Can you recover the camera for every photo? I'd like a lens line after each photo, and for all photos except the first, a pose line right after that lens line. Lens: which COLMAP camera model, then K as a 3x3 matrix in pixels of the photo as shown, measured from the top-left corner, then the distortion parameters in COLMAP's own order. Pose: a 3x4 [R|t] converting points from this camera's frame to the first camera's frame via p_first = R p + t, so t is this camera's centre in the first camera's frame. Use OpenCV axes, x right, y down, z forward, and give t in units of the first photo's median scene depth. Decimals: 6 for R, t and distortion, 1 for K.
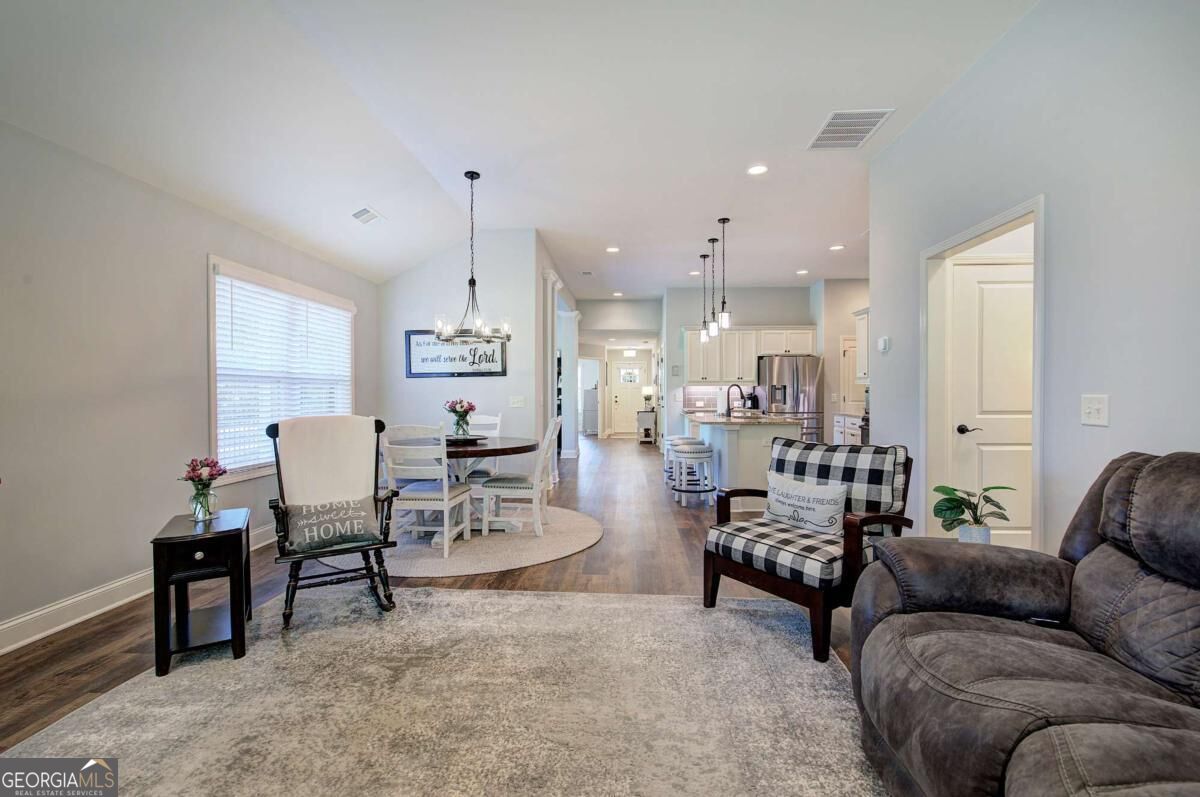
lens RADIAL K [[532.6, 0, 604.7], [0, 532.6, 393.7], [0, 0, 1]] dist [0.001470, -0.000129]
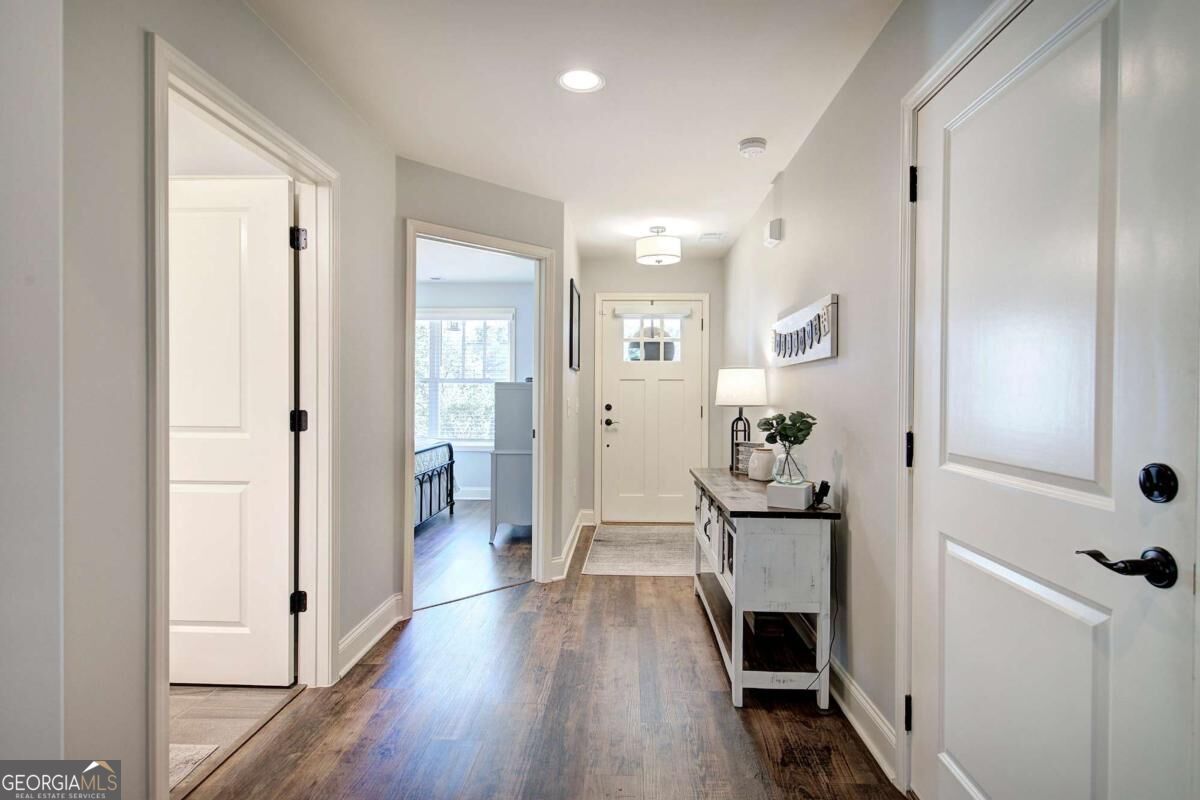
lens RADIAL K [[615.7, 0, 600.8], [0, 615.7, 394.0], [0, 0, 1]] dist [-0.000029, -0.000018]
pose [[0.999968, 0.007943, 0.000640, 0.026085], [-0.007947, 0.999953, 0.005620, -0.005712], [-0.000595, -0.005625, 0.999984, 0.997334]]
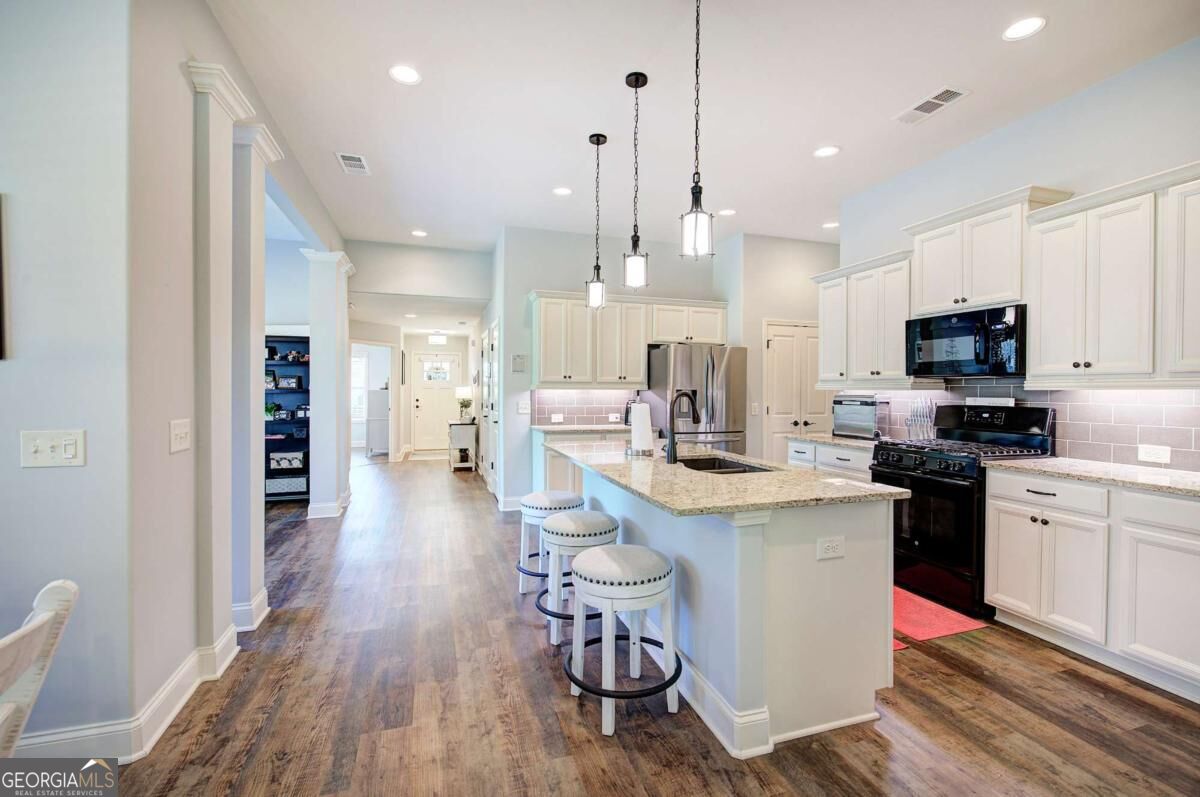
lens RADIAL K [[532.6, 0, 604.7], [0, 532.6, 393.7], [0, 0, 1]] dist [0.001470, -0.000129]
pose [[0.936978, 0.005320, 0.349347, 0.011666], [-0.006862, 0.999971, 0.003176, -0.010659], [-0.349320, -0.005374, 0.936988, 0.367220]]
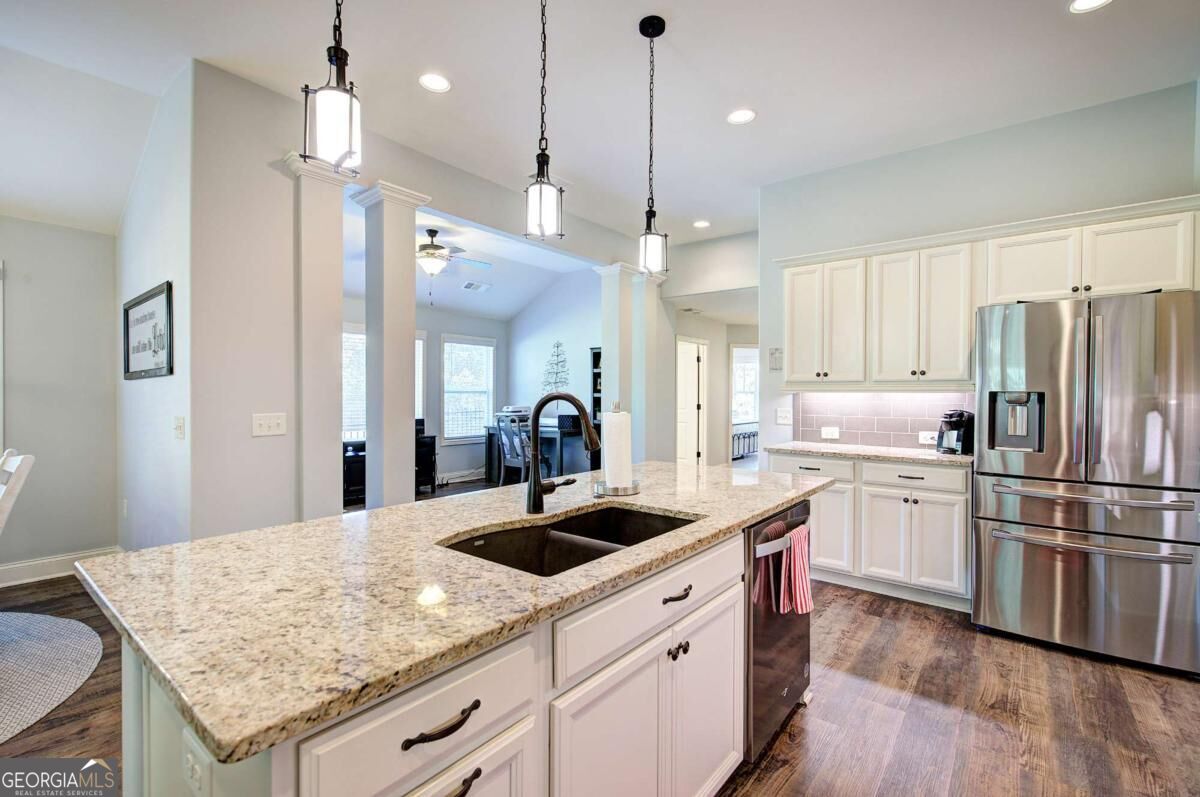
lens RADIAL K [[527.1, 0, 601.7], [0, 527.1, 397.1], [0, 0, 1]] dist [-0.002043, 0.000121]
pose [[0.810066, 0.010124, -0.586252, 0.260338], [-0.007872, 0.999949, 0.006390, -0.010825], [0.586286, -0.000562, 0.810104, 0.497055]]
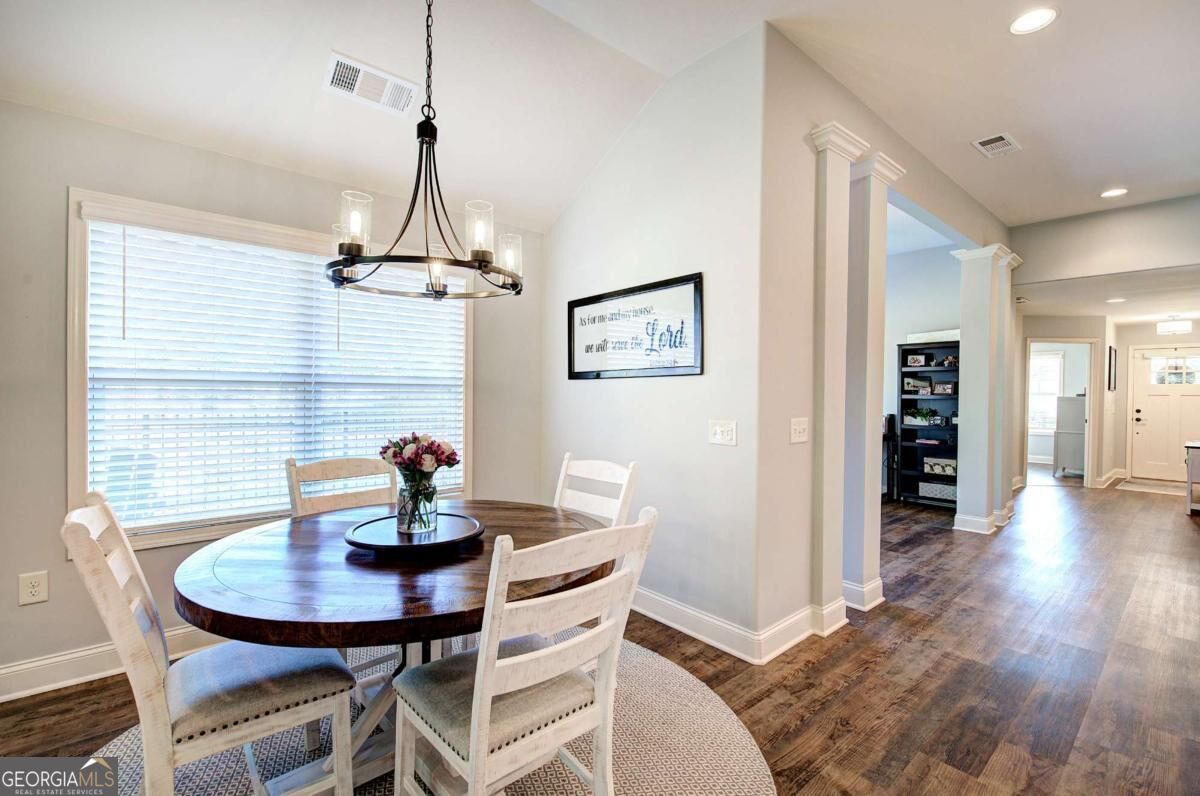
lens RADIAL K [[527.1, 0, 601.7], [0, 527.1, 396.6], [0, 0, 1]] dist [-0.002043, 0.000121]
pose [[0.688684, 0.016820, -0.724866, 0.051451], [-0.013369, 0.999856, 0.010499, -0.010780], [0.724938, 0.002460, 0.688810, 0.370235]]
